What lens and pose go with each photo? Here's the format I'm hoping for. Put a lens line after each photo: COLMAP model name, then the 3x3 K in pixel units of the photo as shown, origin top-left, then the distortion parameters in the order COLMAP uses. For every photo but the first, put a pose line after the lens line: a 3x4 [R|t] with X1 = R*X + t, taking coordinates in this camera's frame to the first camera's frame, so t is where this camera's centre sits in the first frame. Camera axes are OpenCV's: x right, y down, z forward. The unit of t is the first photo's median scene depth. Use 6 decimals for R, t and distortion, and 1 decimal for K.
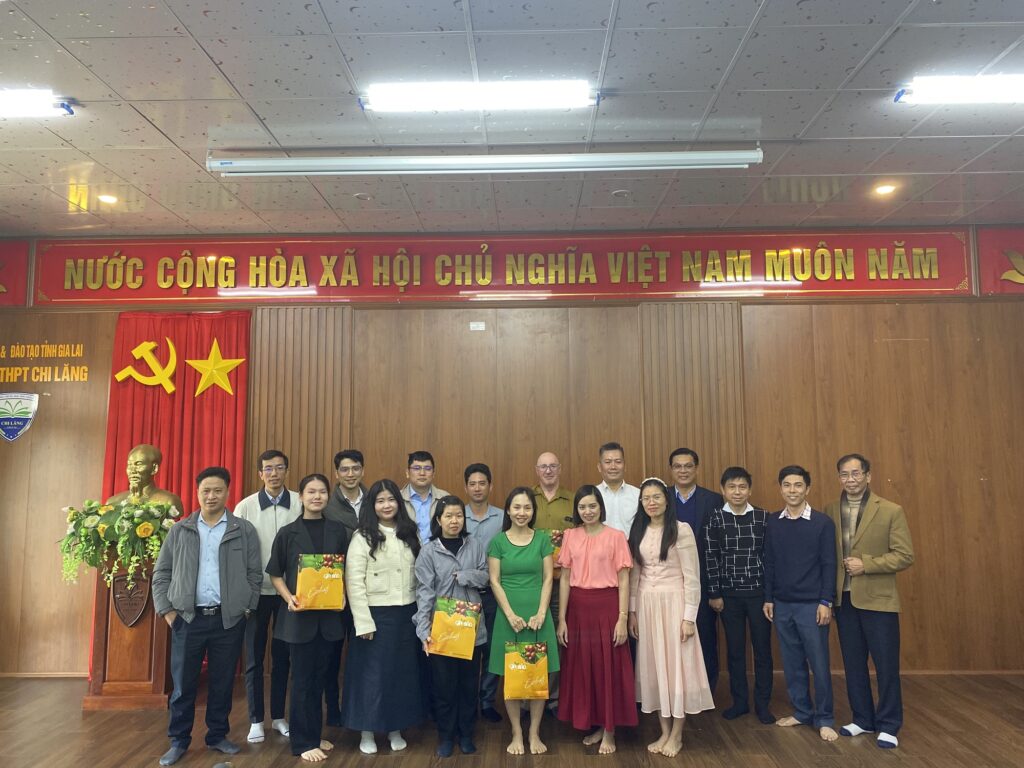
lens RADIAL K [[773.7, 0, 512.0], [0, 773.7, 384.0], [0, 0, 1]] dist [0.010055, 0.007475]
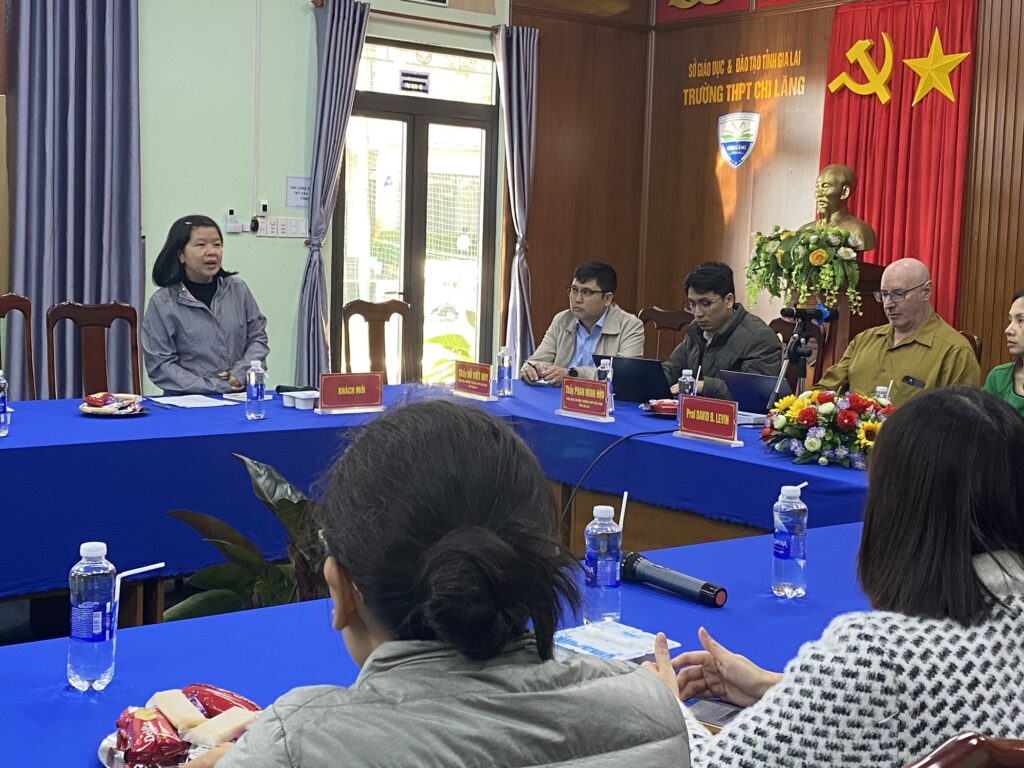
lens RADIAL K [[1372.9, 0, 512.0], [0, 1372.9, 384.0], [0, 0, 1]] dist [-0.002149, -0.017550]
pose [[0.640101, 0.102027, -0.761486, 0.415014], [0.036139, 0.986048, 0.162493, 0.052684], [0.767440, -0.131531, 0.627483, -0.215720]]
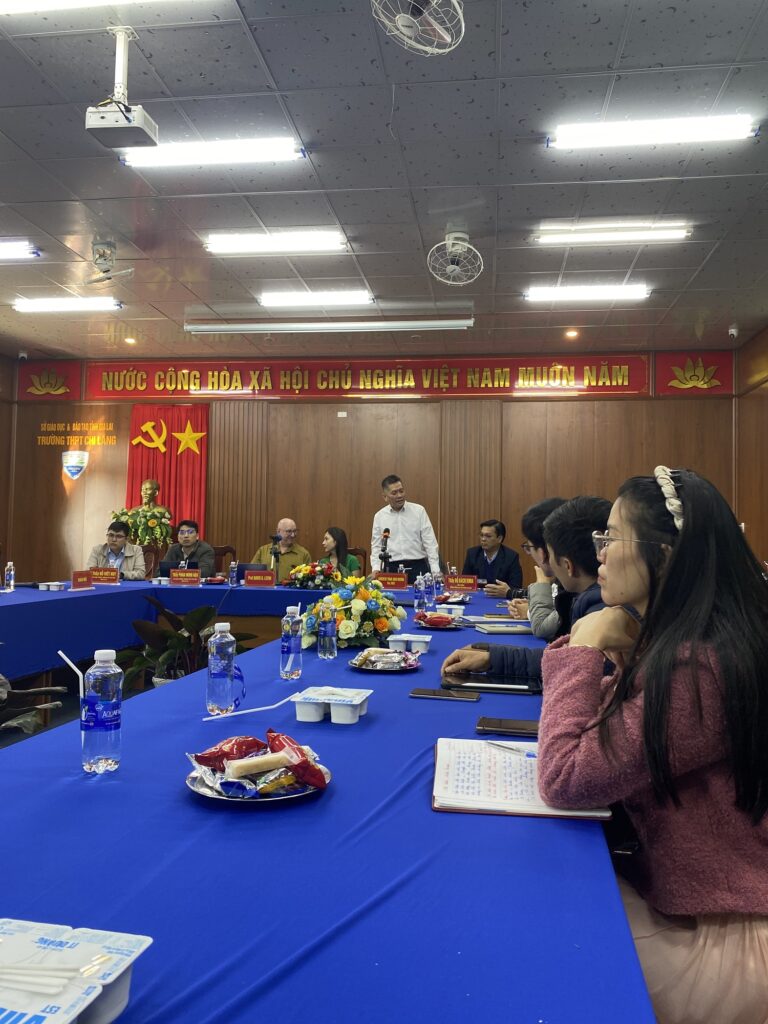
lens RADIAL K [[769.9, 0, 384.0], [0, 769.9, 512.0], [0, 0, 1]] dist [0.063396, -0.000206]
pose [[0.993360, 0.019814, -0.113327, 0.236777], [-0.013880, 0.998502, 0.052918, 0.045643], [0.114206, -0.050994, 0.992148, -0.638266]]
